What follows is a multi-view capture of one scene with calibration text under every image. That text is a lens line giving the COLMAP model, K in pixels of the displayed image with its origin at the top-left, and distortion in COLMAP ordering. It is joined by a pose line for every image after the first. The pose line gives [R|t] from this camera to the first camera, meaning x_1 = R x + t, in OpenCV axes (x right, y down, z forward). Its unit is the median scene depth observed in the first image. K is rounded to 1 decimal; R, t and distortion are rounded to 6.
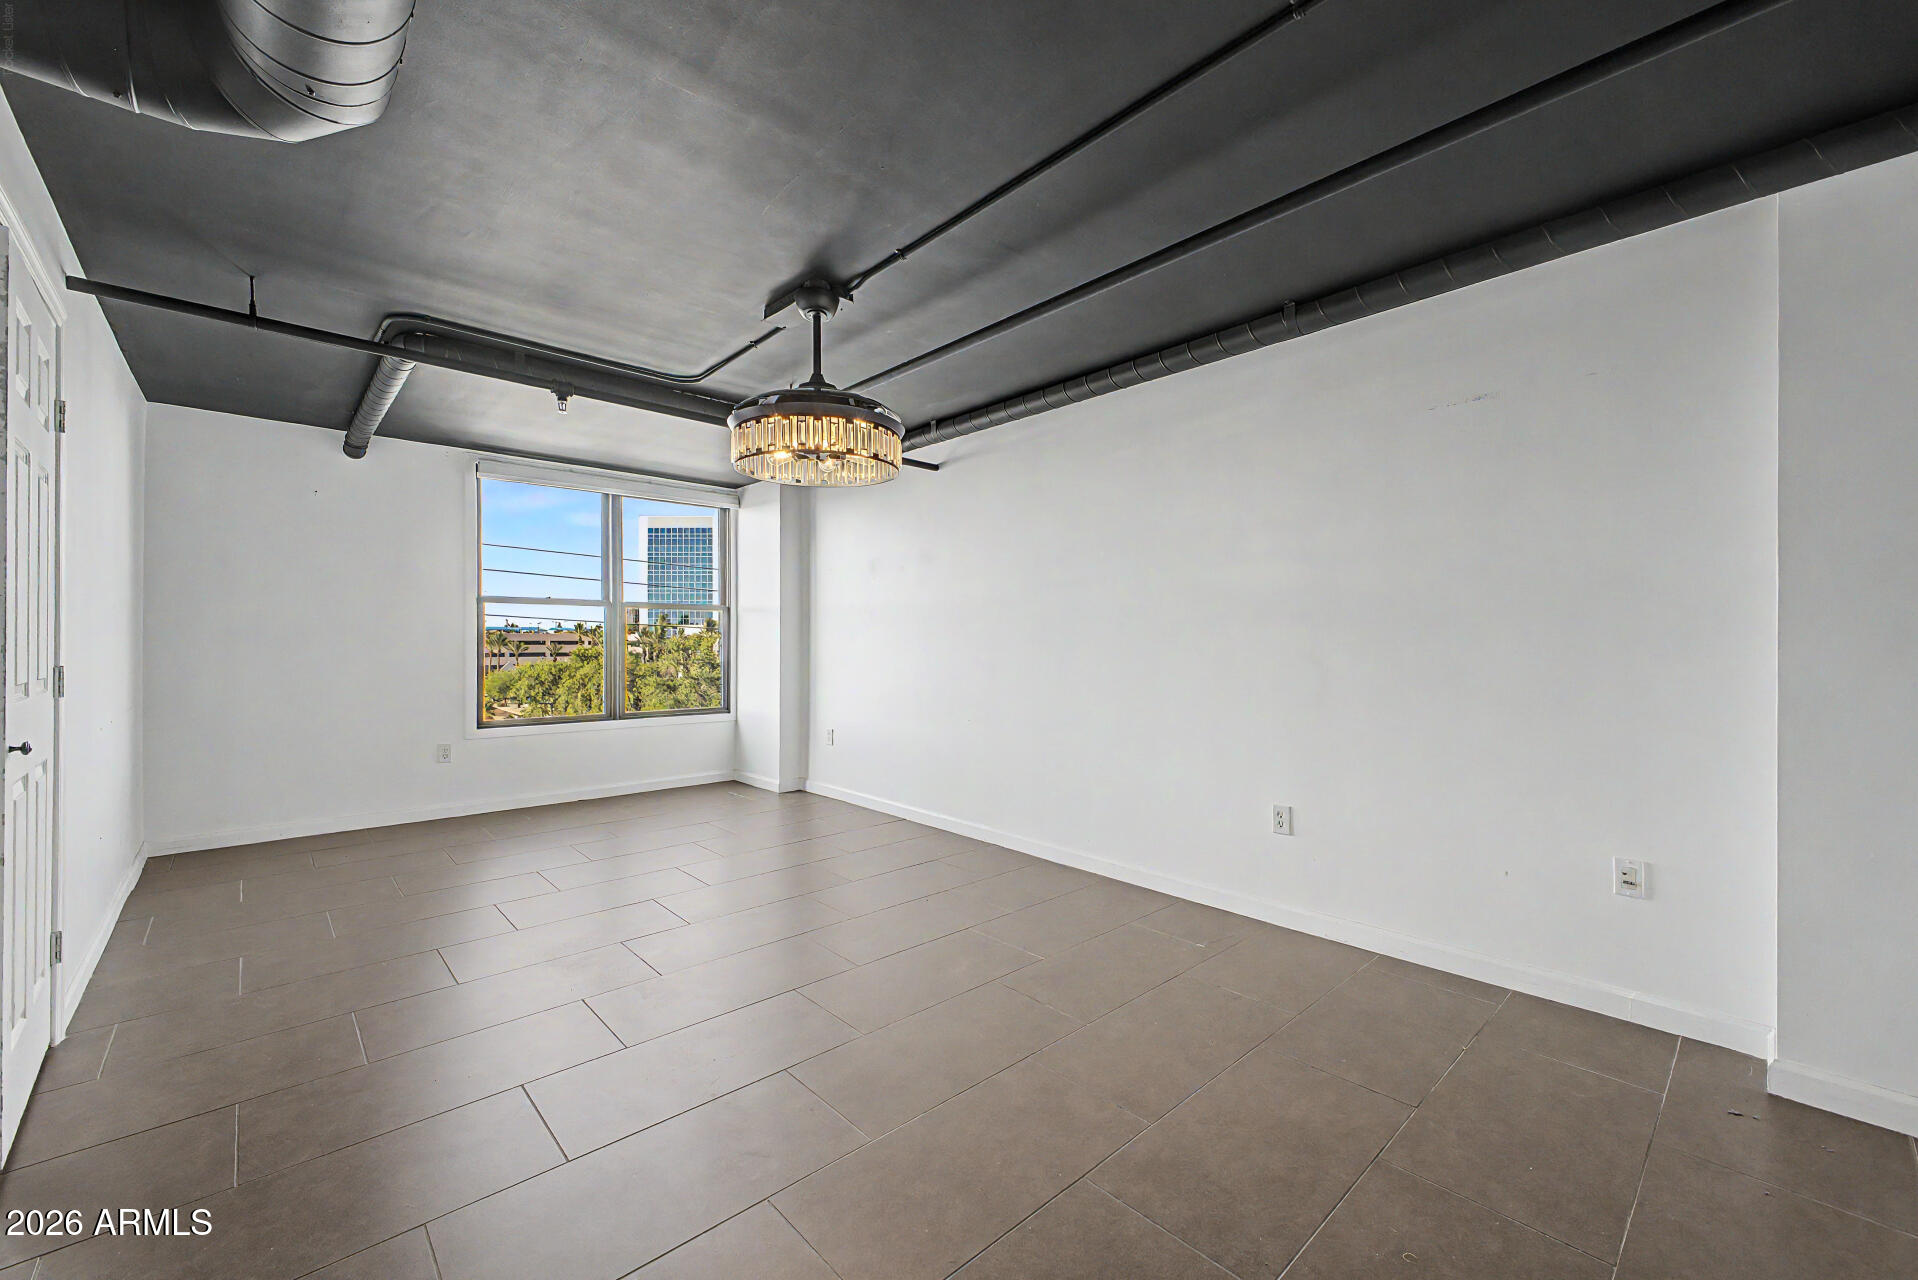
lens RADIAL K [[769.9, 0, 966.0], [0, 769.9, 646.5], [0, 0, 1]] dist [0.013461, -0.003630]
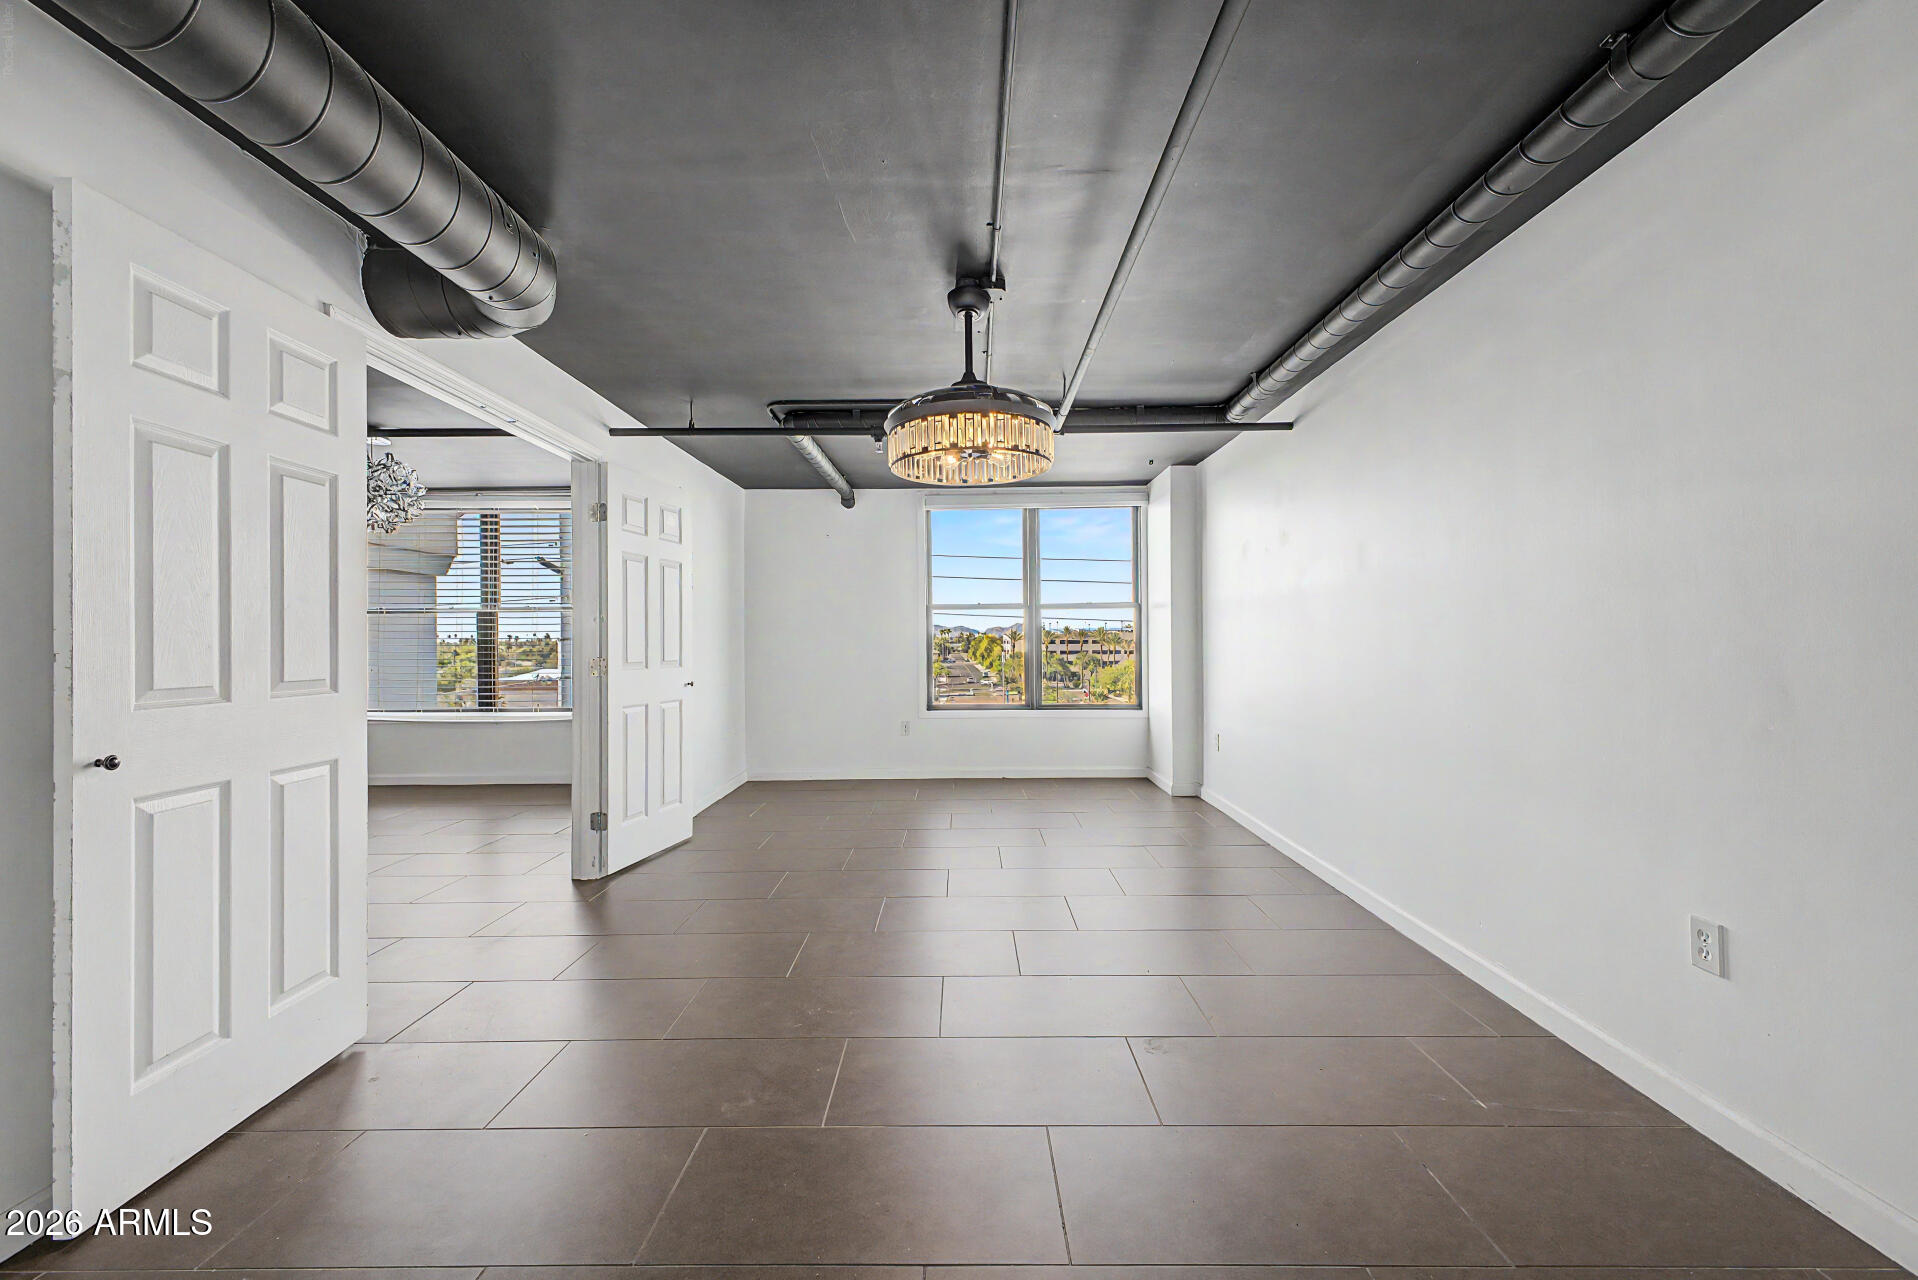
lens RADIAL K [[769.9, 0, 958.0], [0, 769.9, 644.1], [0, 0, 1]] dist [0.013461, -0.003630]
pose [[0.723279, -0.005797, -0.690531, 0.243898], [0.005157, 0.999982, -0.002993, 0.002625], [0.690536, -0.001397, 0.723296, 0.129136]]
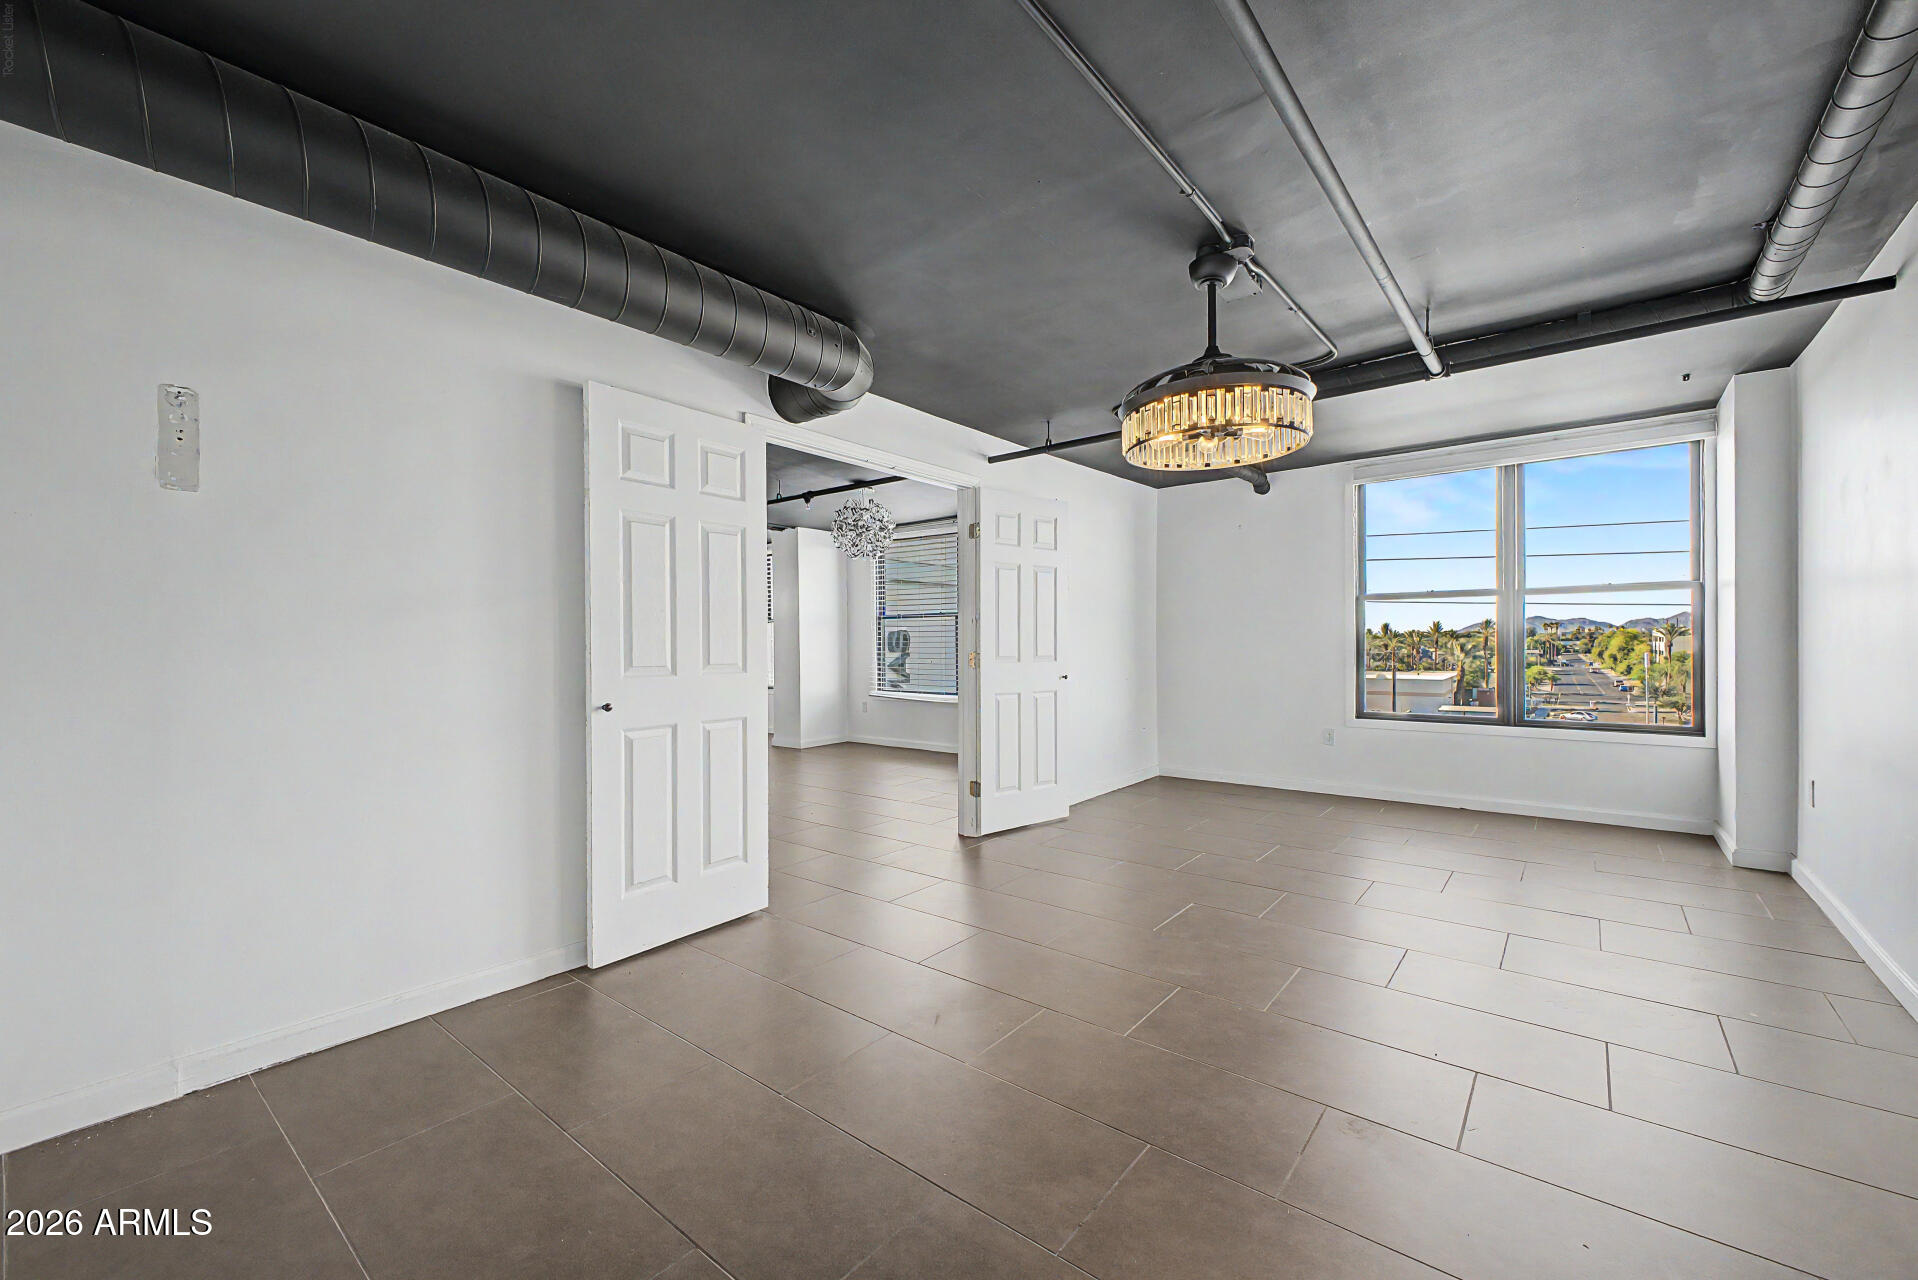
lens RADIAL K [[769.9, 0, 949.4], [0, 769.9, 649.8], [0, 0, 1]] dist [0.013461, -0.003630]
pose [[0.122598, 0.004013, -0.992448, 0.346574], [0.002328, 0.999988, 0.004331, 0.004879], [0.992454, -0.002841, 0.122587, 0.282304]]
